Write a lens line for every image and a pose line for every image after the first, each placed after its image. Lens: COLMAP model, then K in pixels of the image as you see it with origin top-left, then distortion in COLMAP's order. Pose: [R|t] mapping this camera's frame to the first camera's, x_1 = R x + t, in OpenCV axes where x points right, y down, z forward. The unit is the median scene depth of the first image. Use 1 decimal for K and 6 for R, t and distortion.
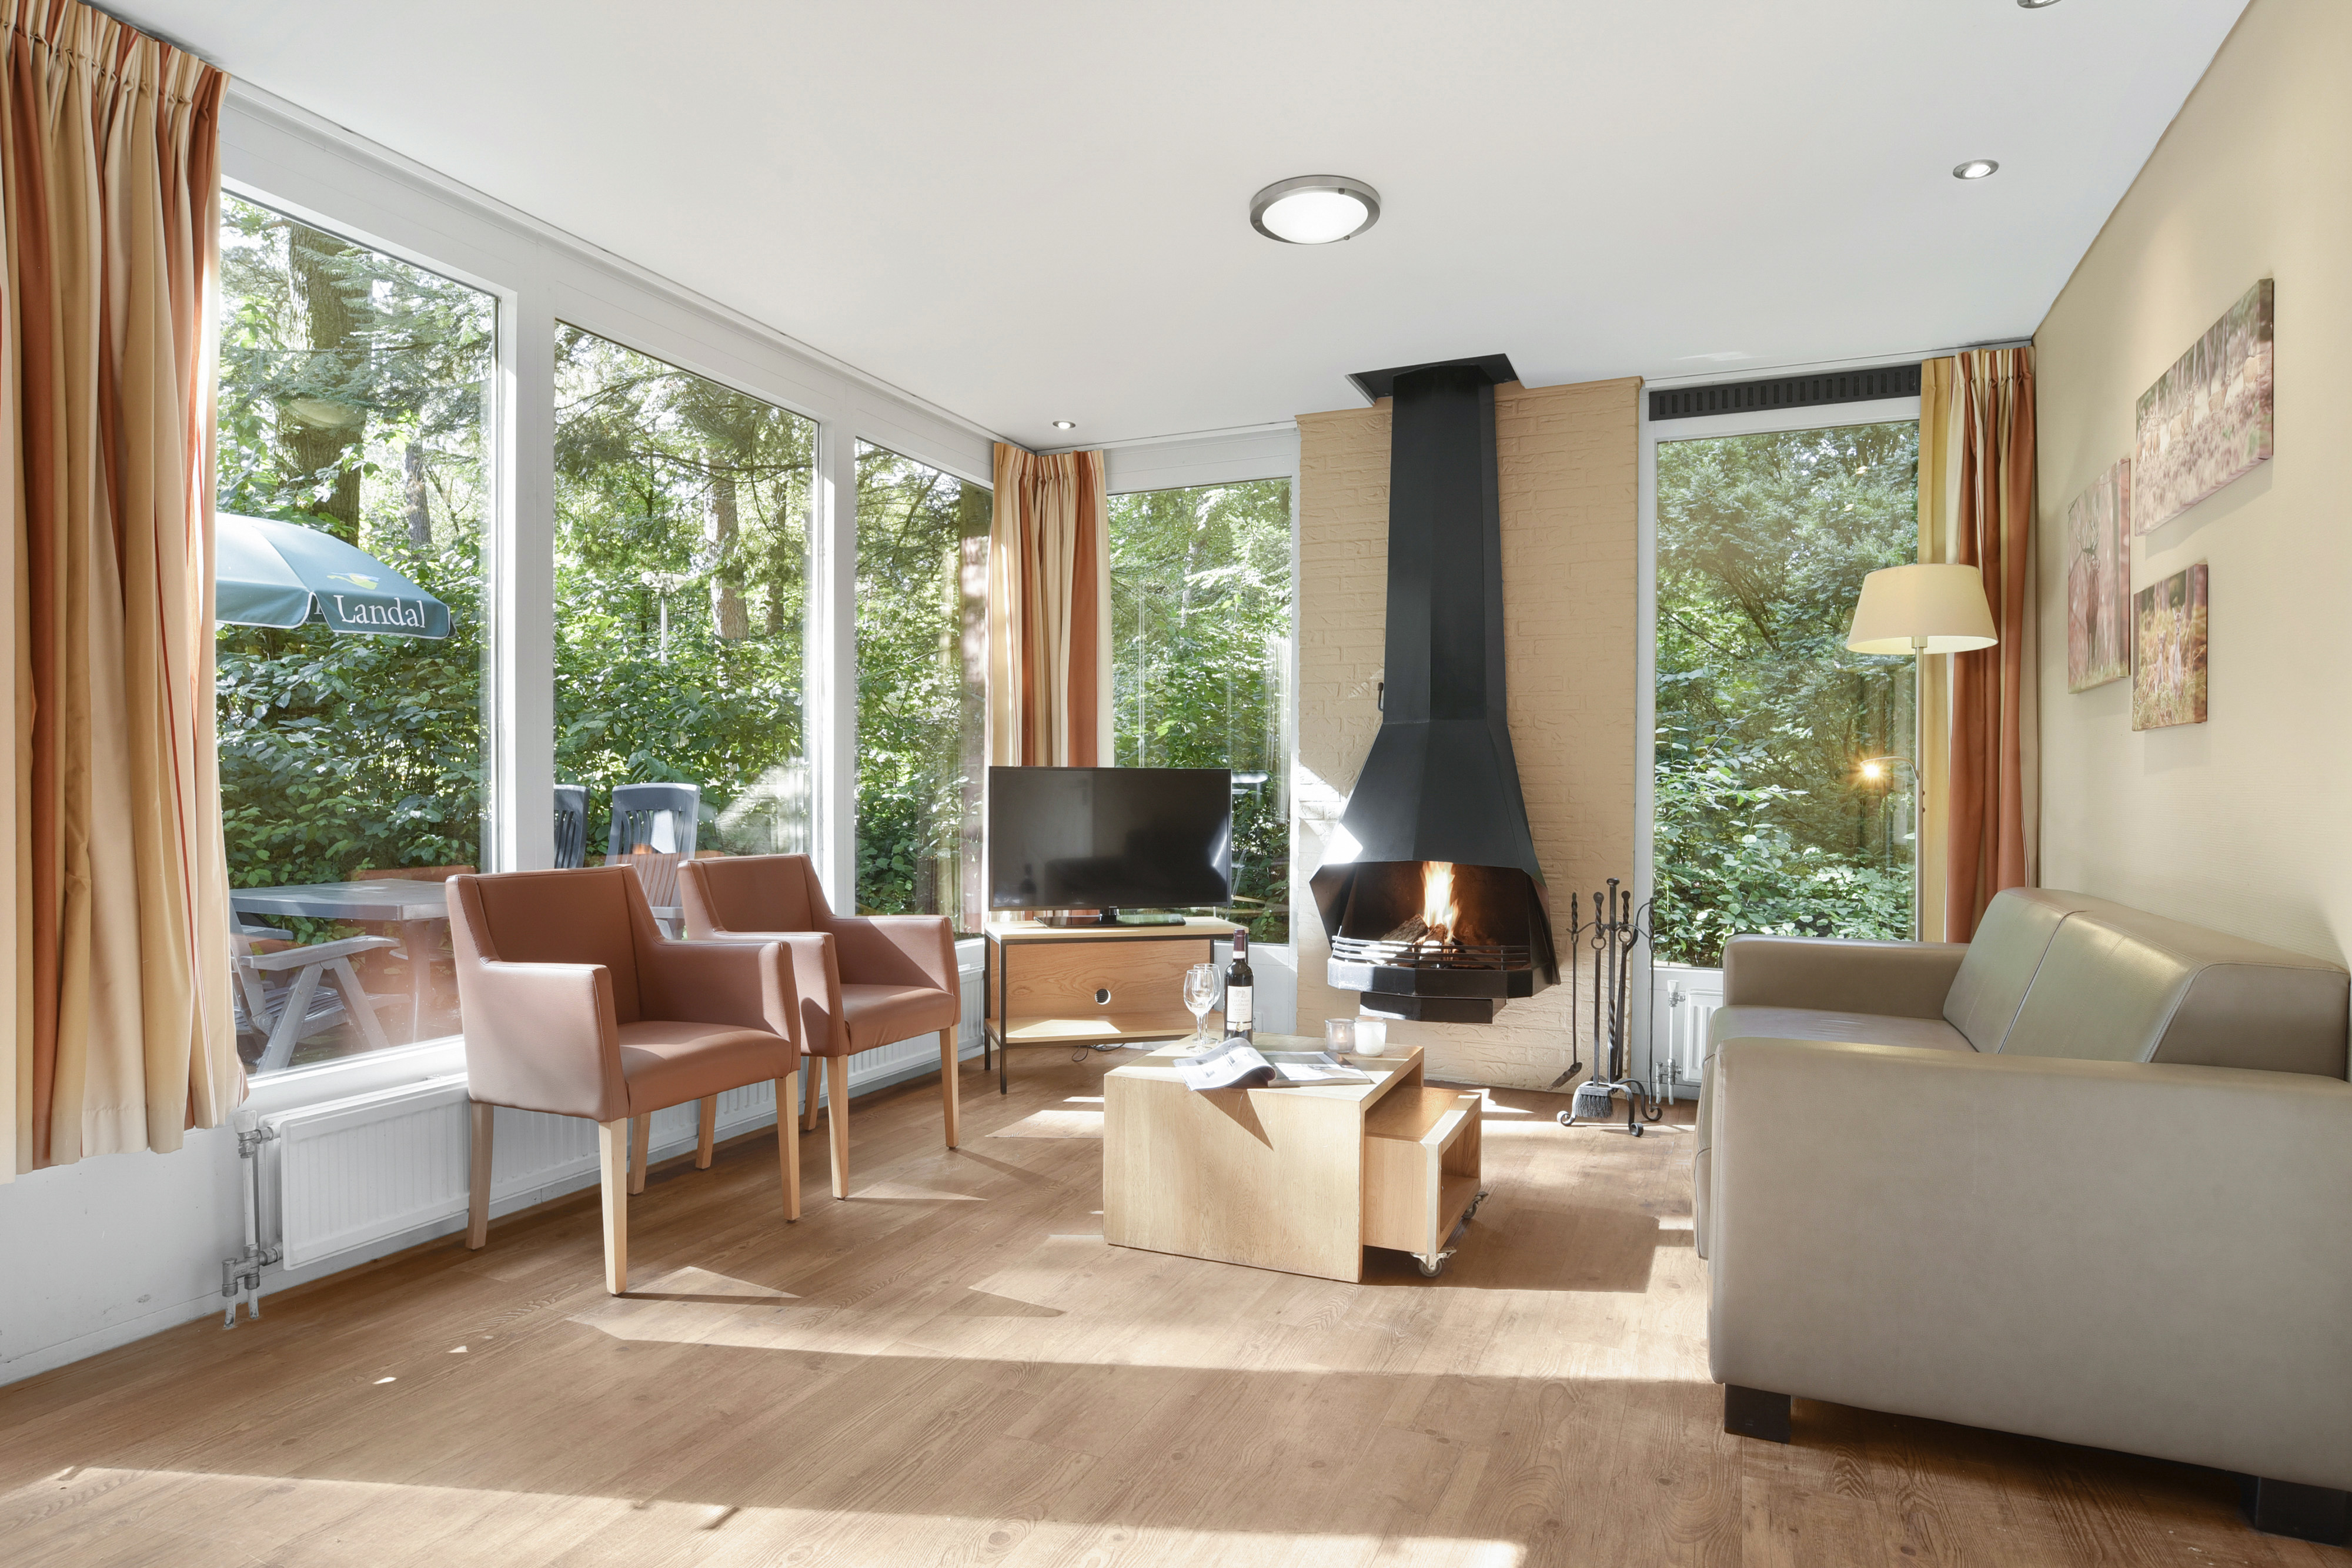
lens RADIAL K [[1259.1, 0, 1172.9], [0, 1259.1, 821.3], [0, 0, 1]] dist [-0.032694, 0.000596]
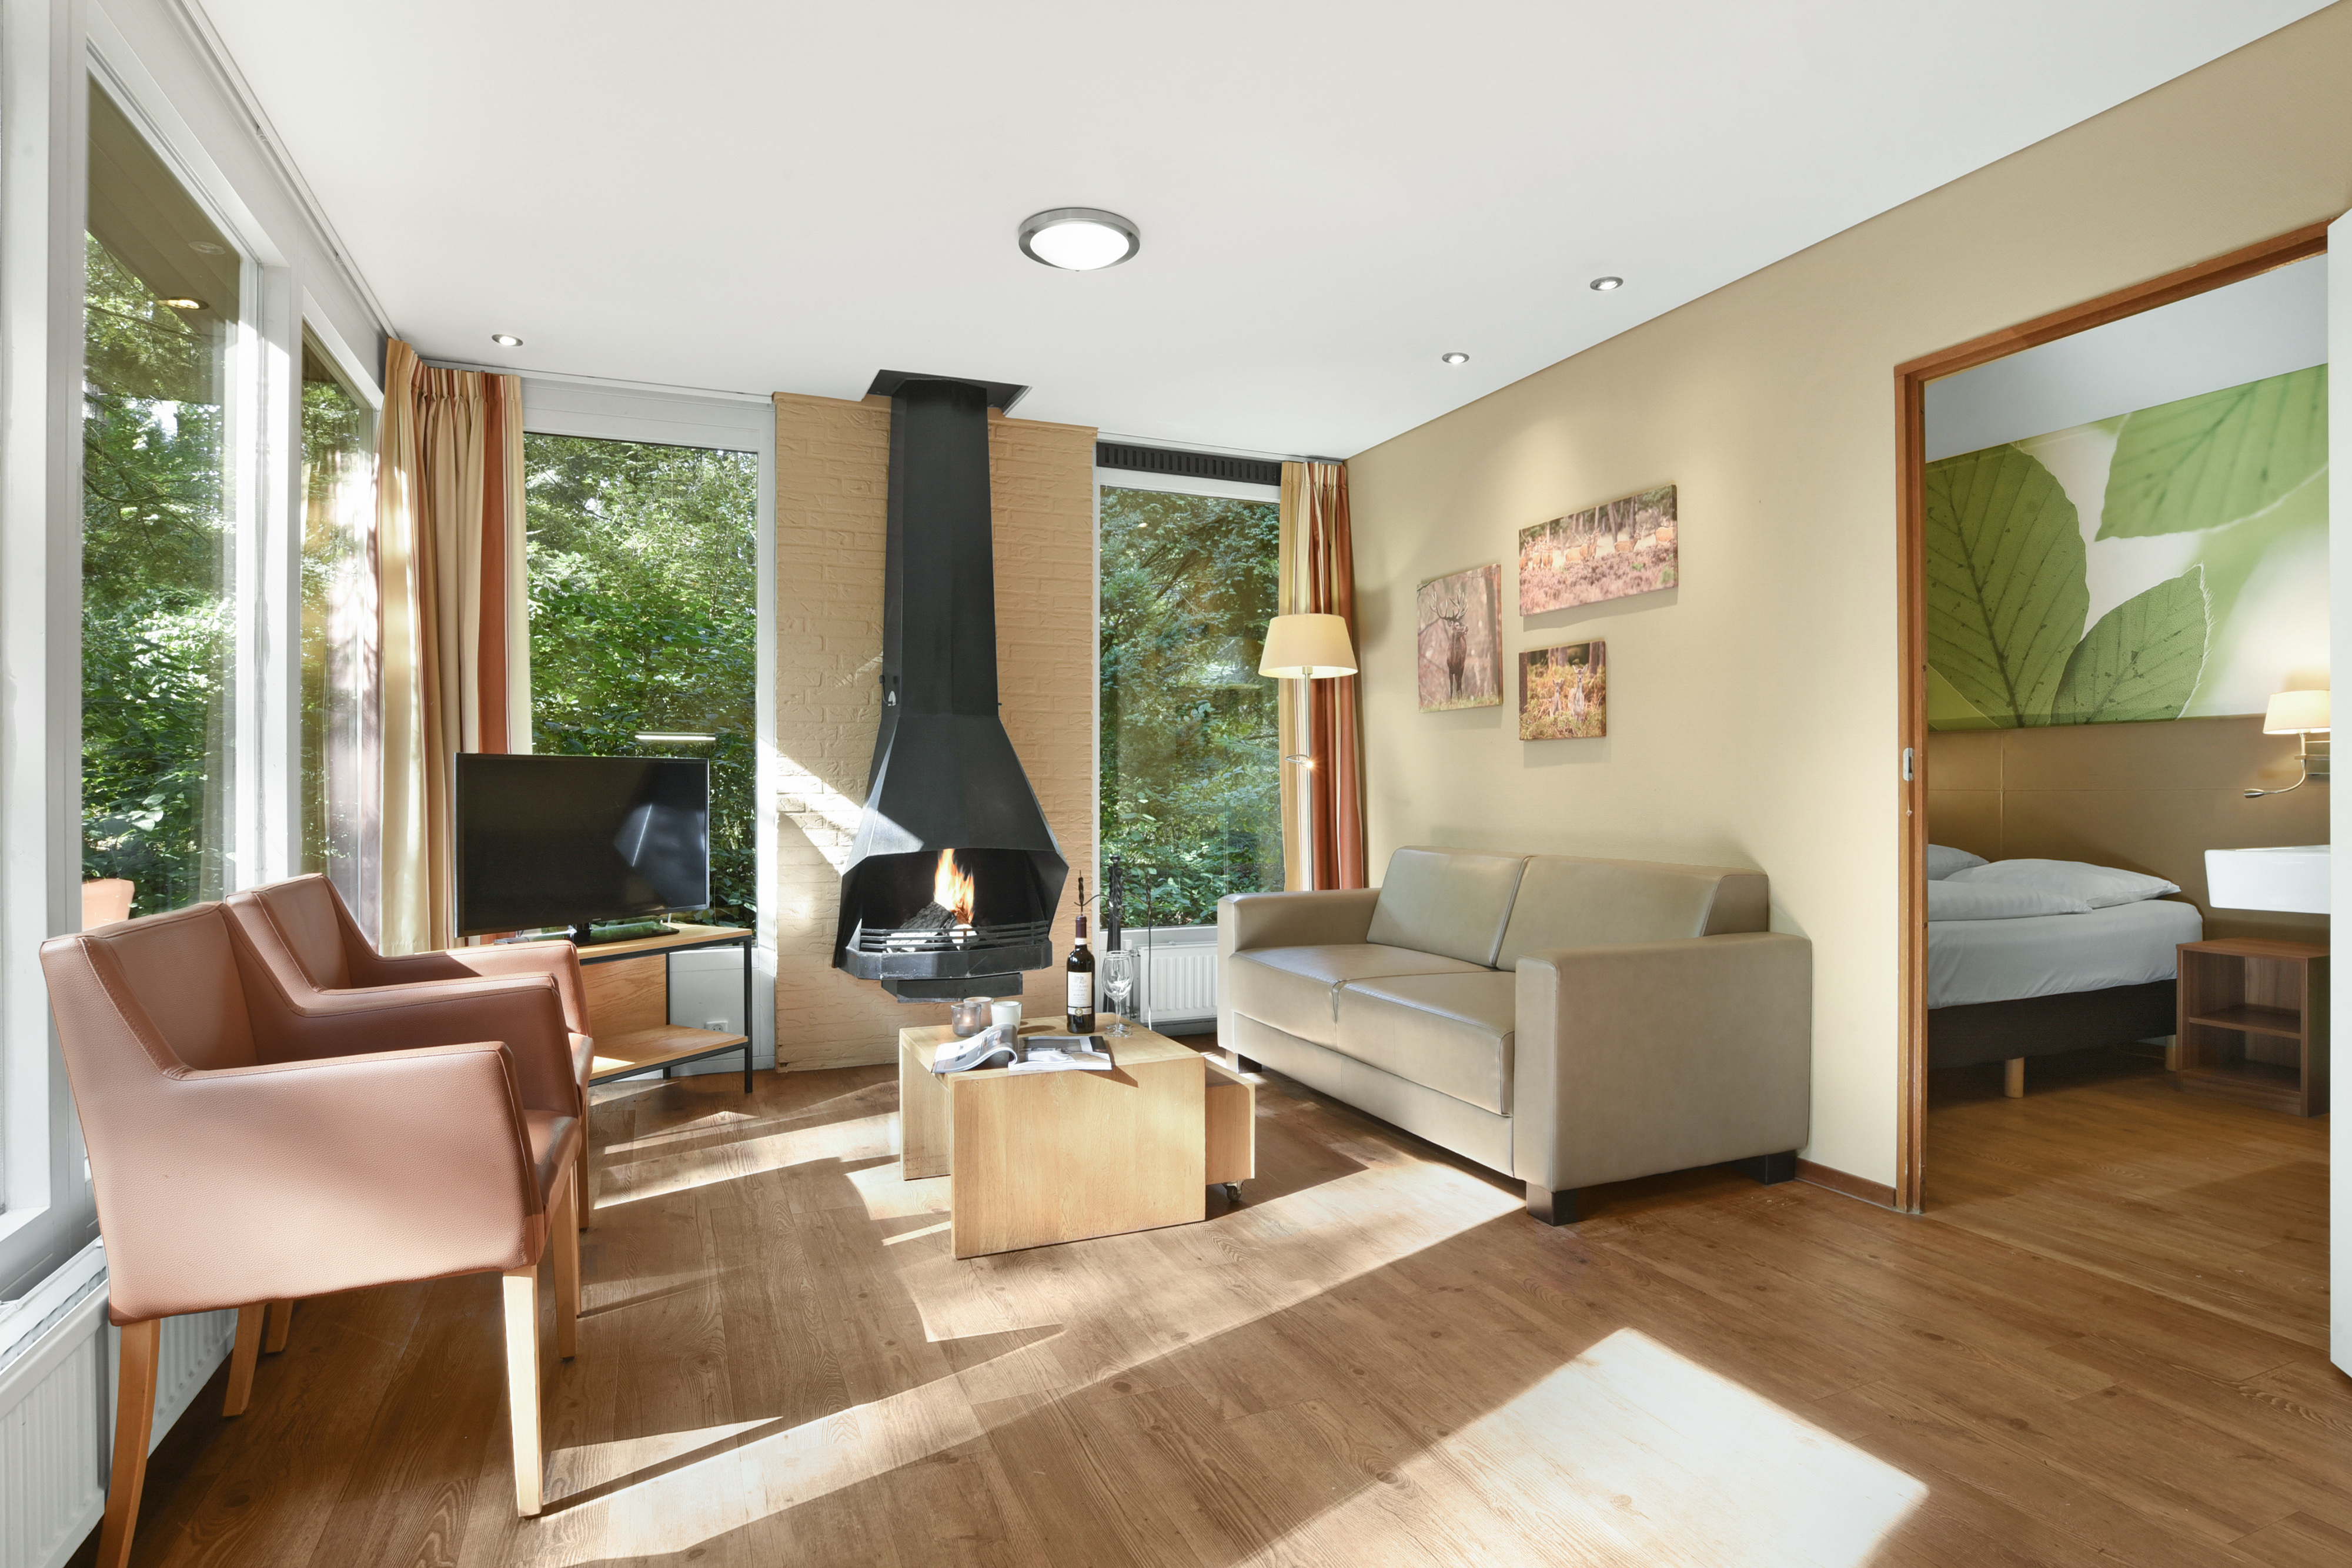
lens RADIAL K [[1234.6, 0, 1176.0], [0, 1234.6, 784.0], [0, 0, 1]] dist [-0.041936, 0.001681]
pose [[0.678879, -0.008940, 0.734196, -0.659937], [0.024888, 0.999631, -0.010842, -0.010848], [-0.733829, 0.025633, 0.678851, 0.258215]]
